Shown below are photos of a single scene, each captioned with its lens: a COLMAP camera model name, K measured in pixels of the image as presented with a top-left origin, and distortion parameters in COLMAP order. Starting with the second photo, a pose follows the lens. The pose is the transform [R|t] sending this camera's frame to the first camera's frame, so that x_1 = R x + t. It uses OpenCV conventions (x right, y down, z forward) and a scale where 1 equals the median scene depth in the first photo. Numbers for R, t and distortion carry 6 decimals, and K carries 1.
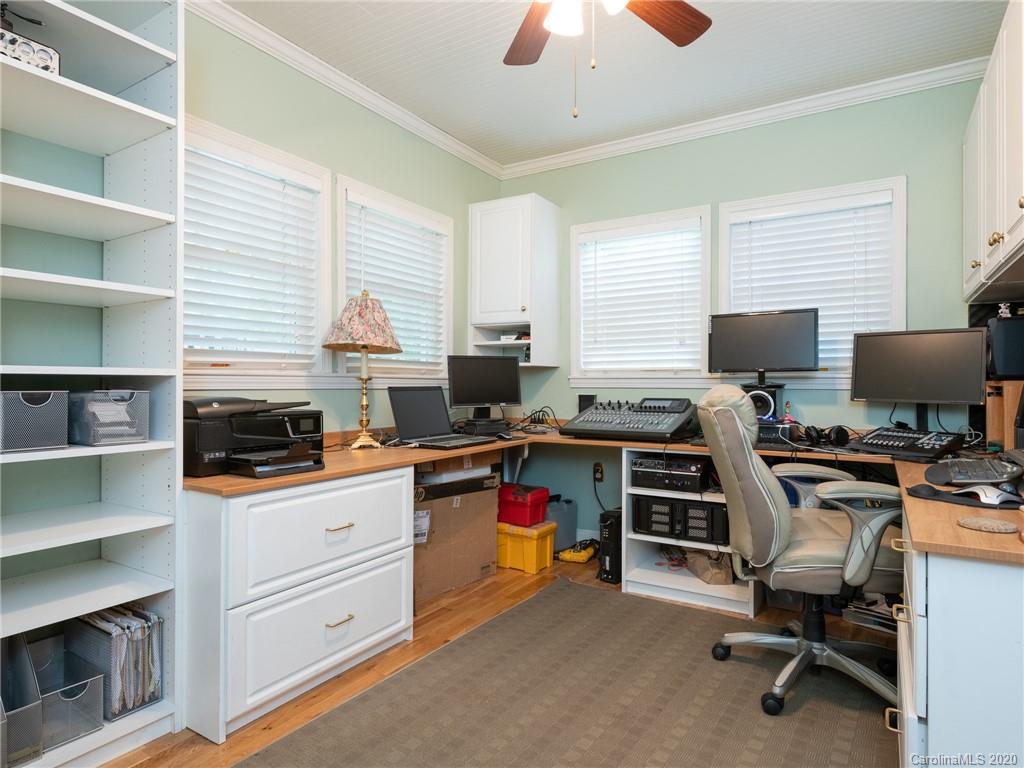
lens RADIAL K [[582.4, 0, 518.3], [0, 582.4, 382.1], [0, 0, 1]] dist [-0.000536, -0.002720]
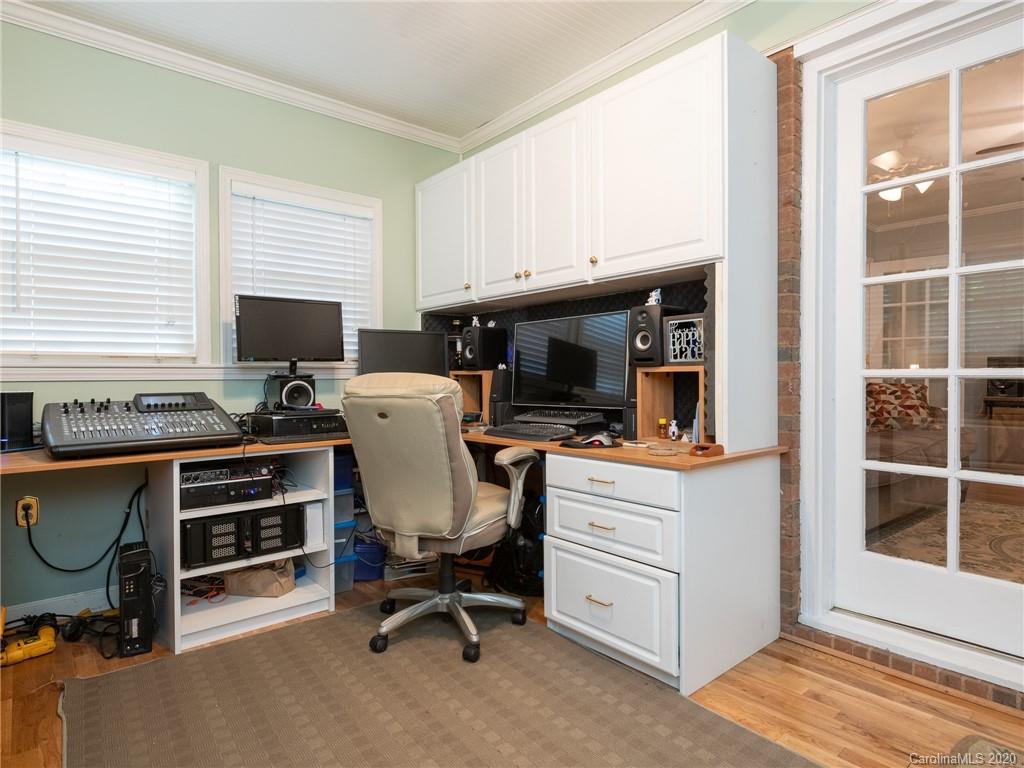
lens RADIAL K [[582.4, 0, 518.3], [0, 582.4, 382.1], [0, 0, 1]] dist [-0.000536, -0.002720]
pose [[0.307025, -0.015309, 0.951578, -0.397537], [0.003509, 0.999882, 0.014954, 0.003652], [-0.951695, -0.001252, 0.307042, 0.364449]]
